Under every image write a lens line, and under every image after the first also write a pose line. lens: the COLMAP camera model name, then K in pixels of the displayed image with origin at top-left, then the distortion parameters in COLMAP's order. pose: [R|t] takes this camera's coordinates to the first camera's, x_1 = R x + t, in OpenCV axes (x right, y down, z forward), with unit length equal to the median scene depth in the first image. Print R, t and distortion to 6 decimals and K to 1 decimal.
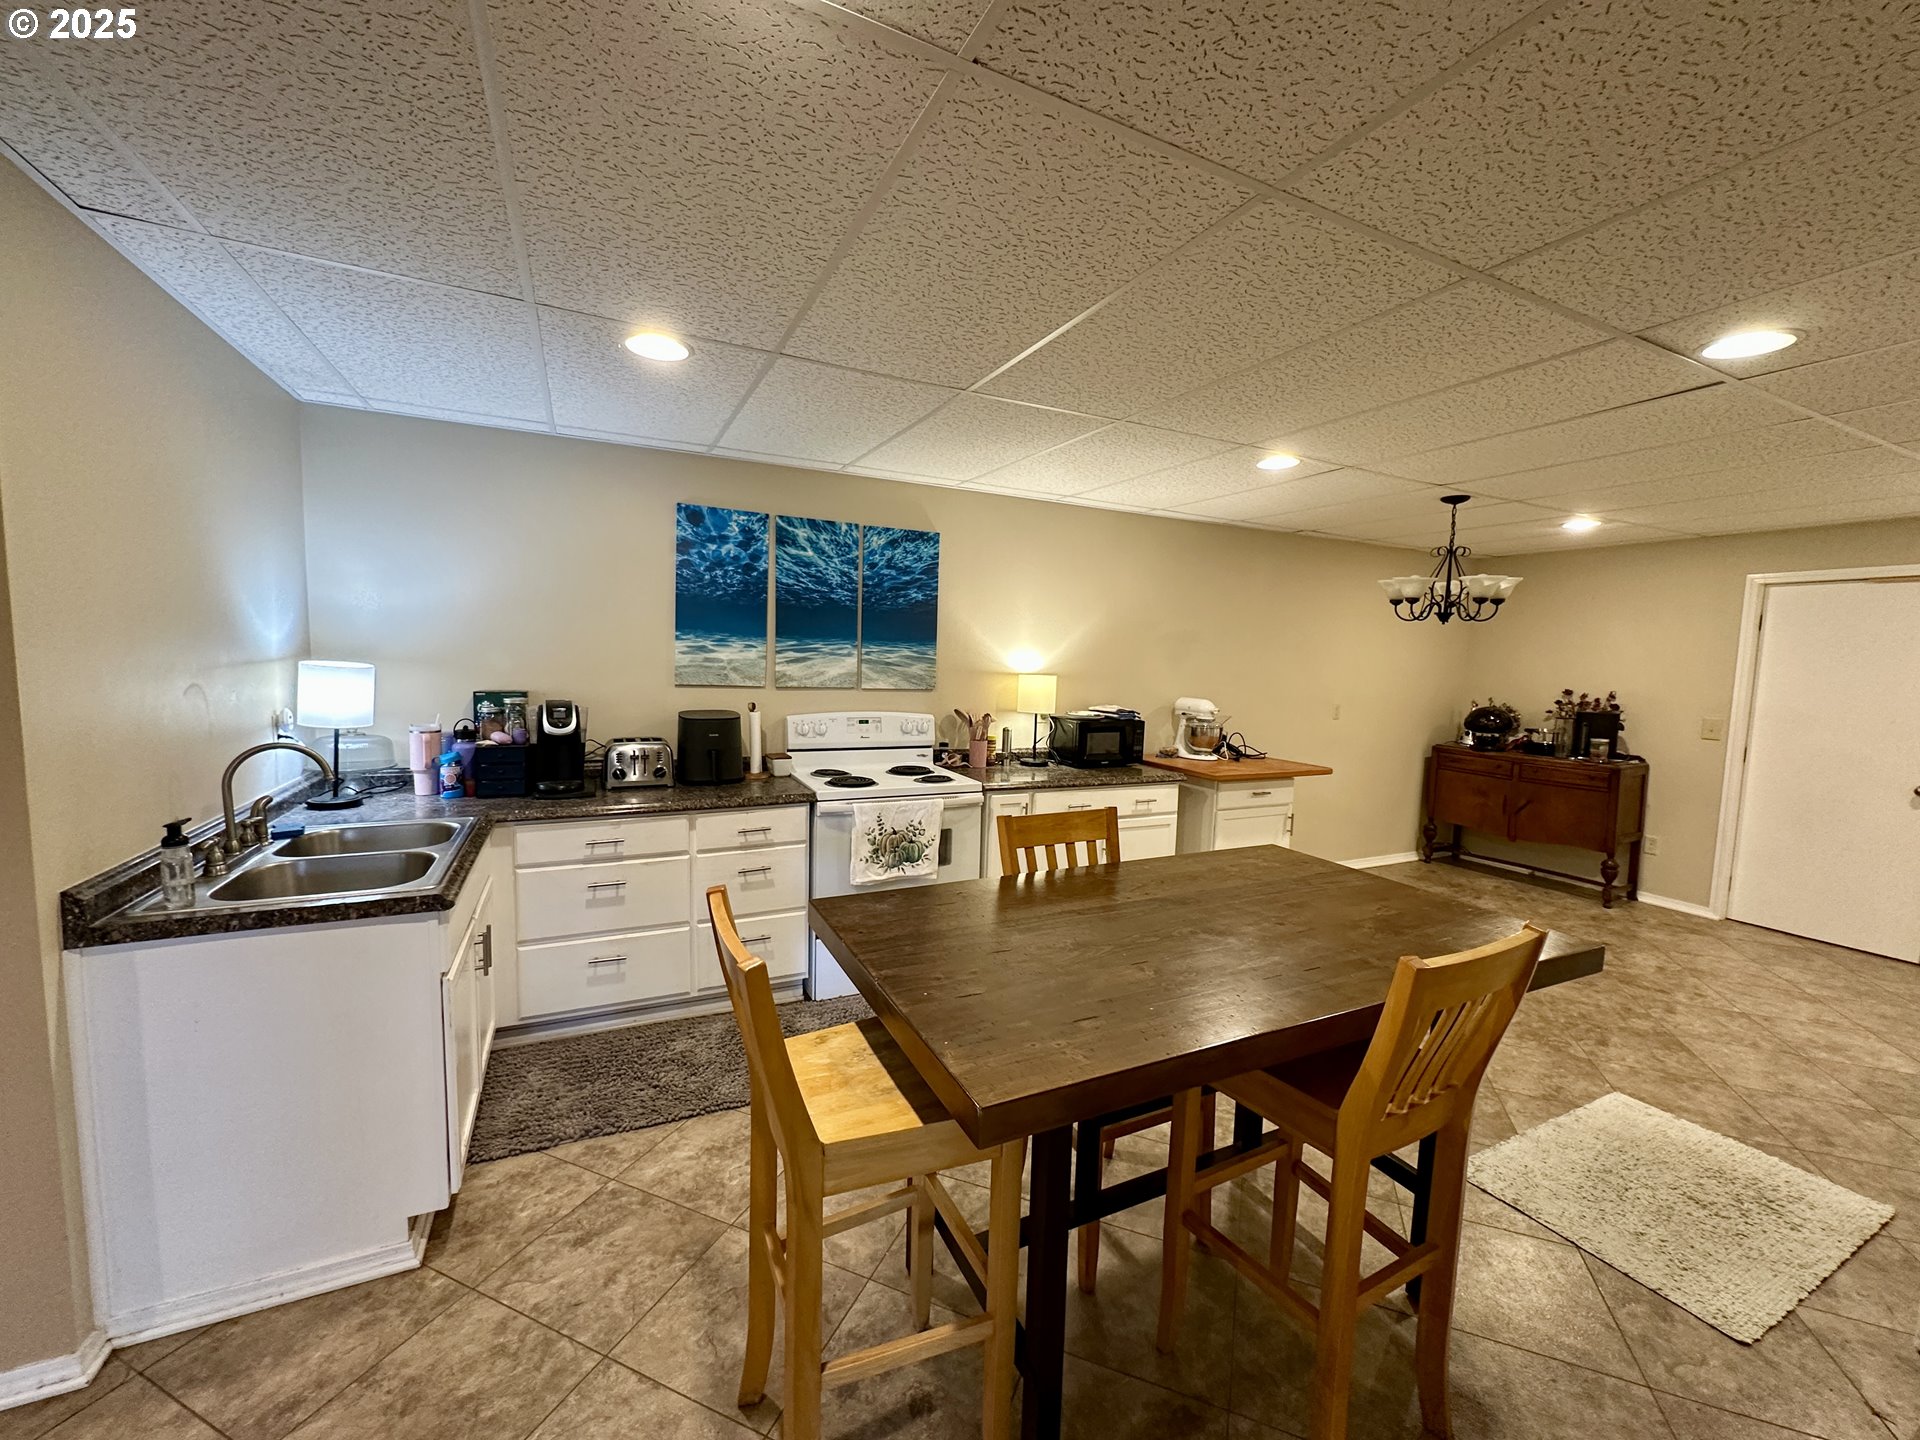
lens RADIAL K [[761.6, 0, 953.3], [0, 761.6, 724.9], [0, 0, 1]] dist [-0.003550, -0.000411]
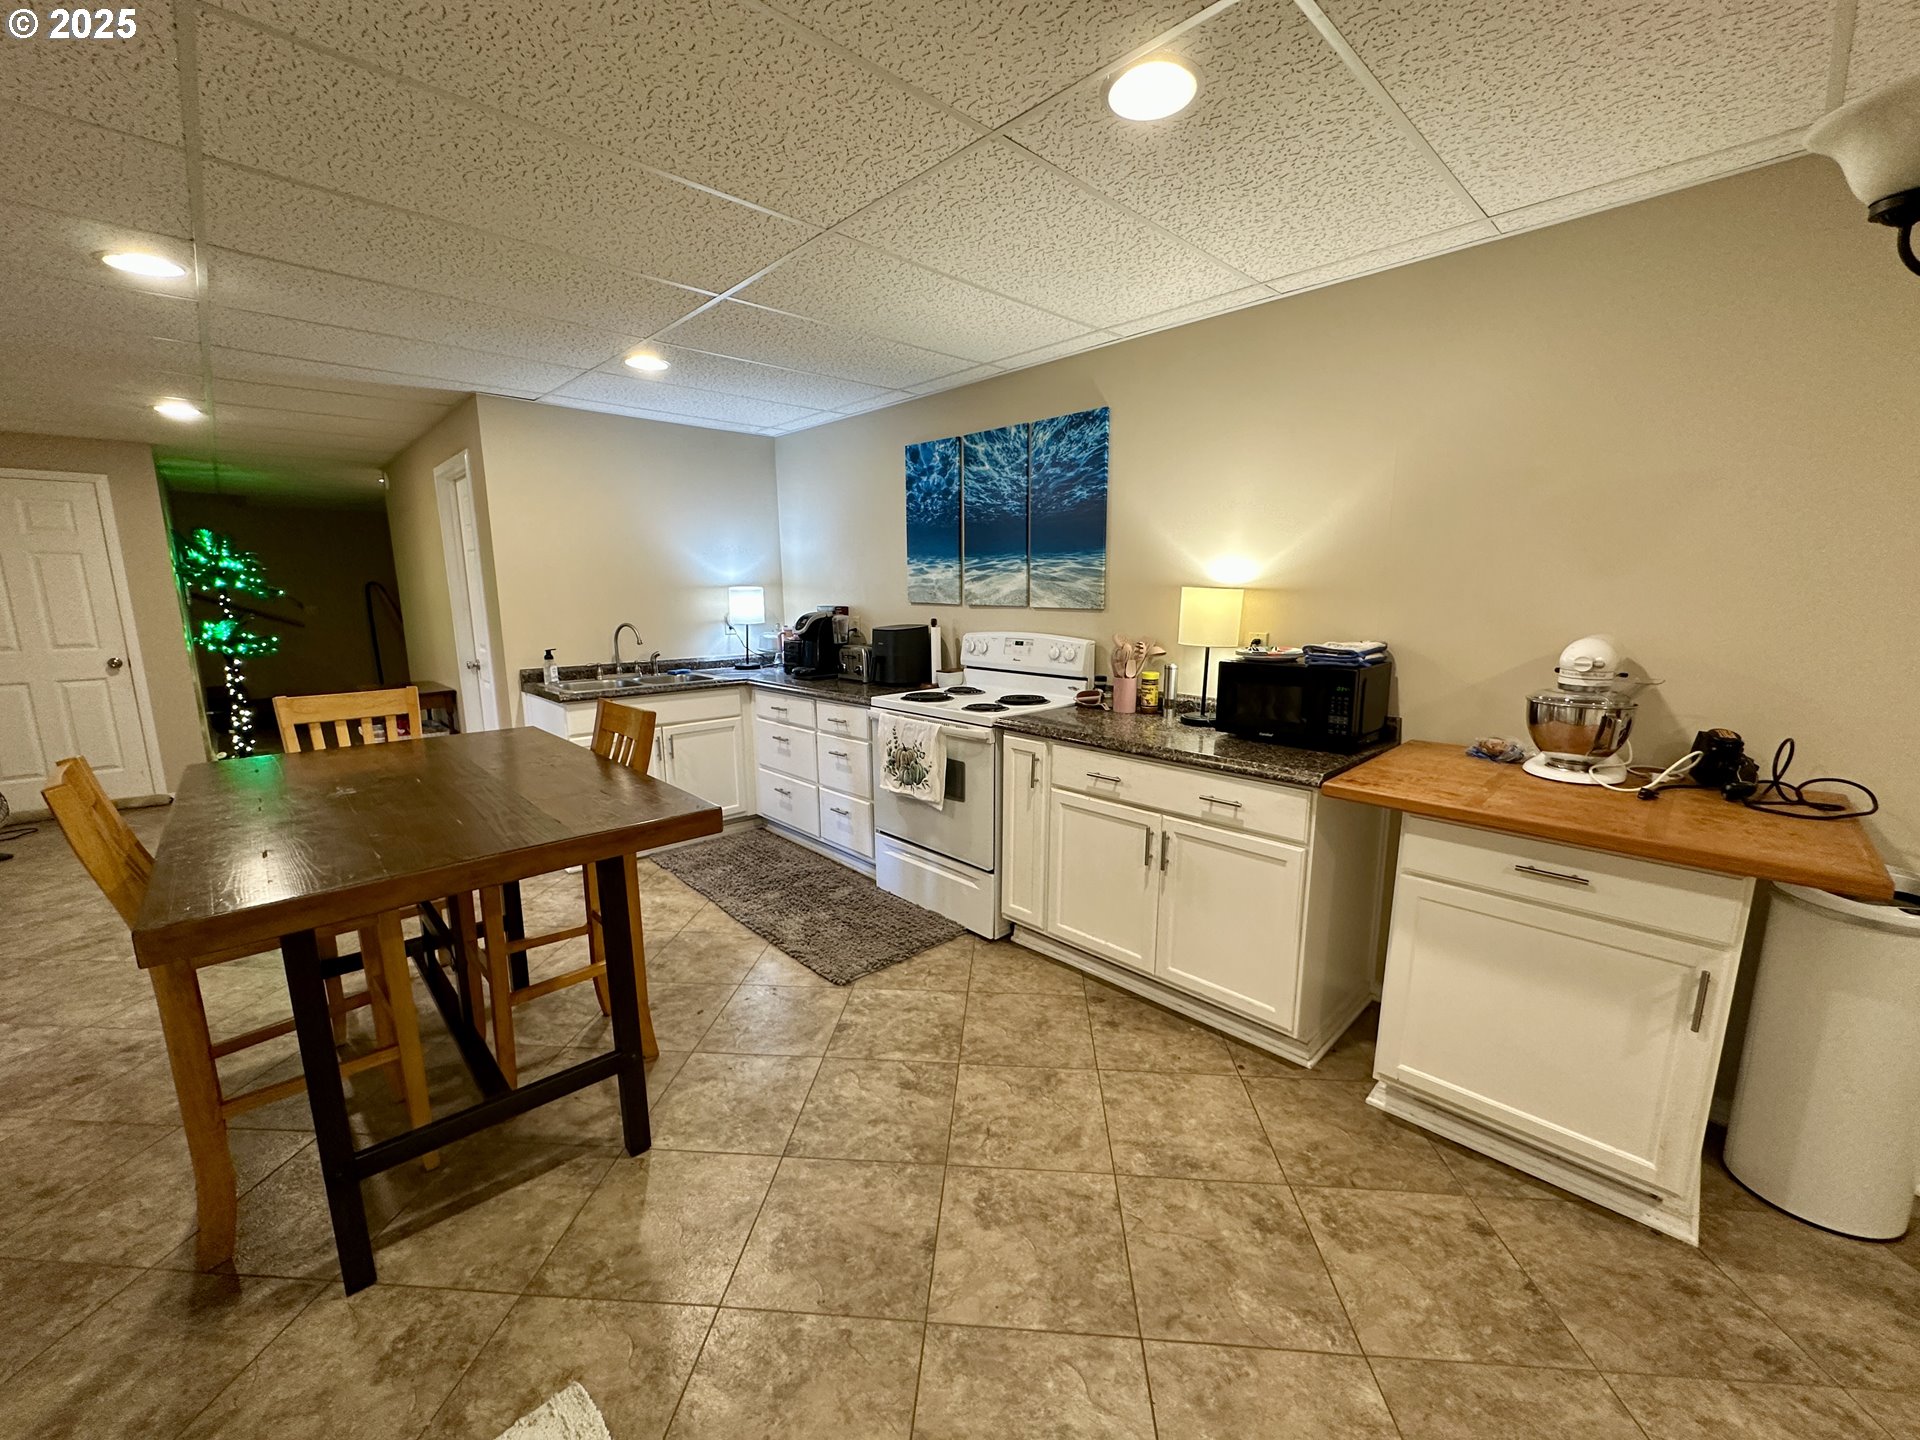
lens RADIAL K [[761.6, 0, 952.7], [0, 761.6, 721.3], [0, 0, 1]] dist [-0.003550, -0.000411]
pose [[0.303663, 0.134185, -0.943283, 0.761158], [-0.078178, 0.990204, 0.115692, -0.011225], [0.949567, 0.038613, 0.311179, 0.660333]]
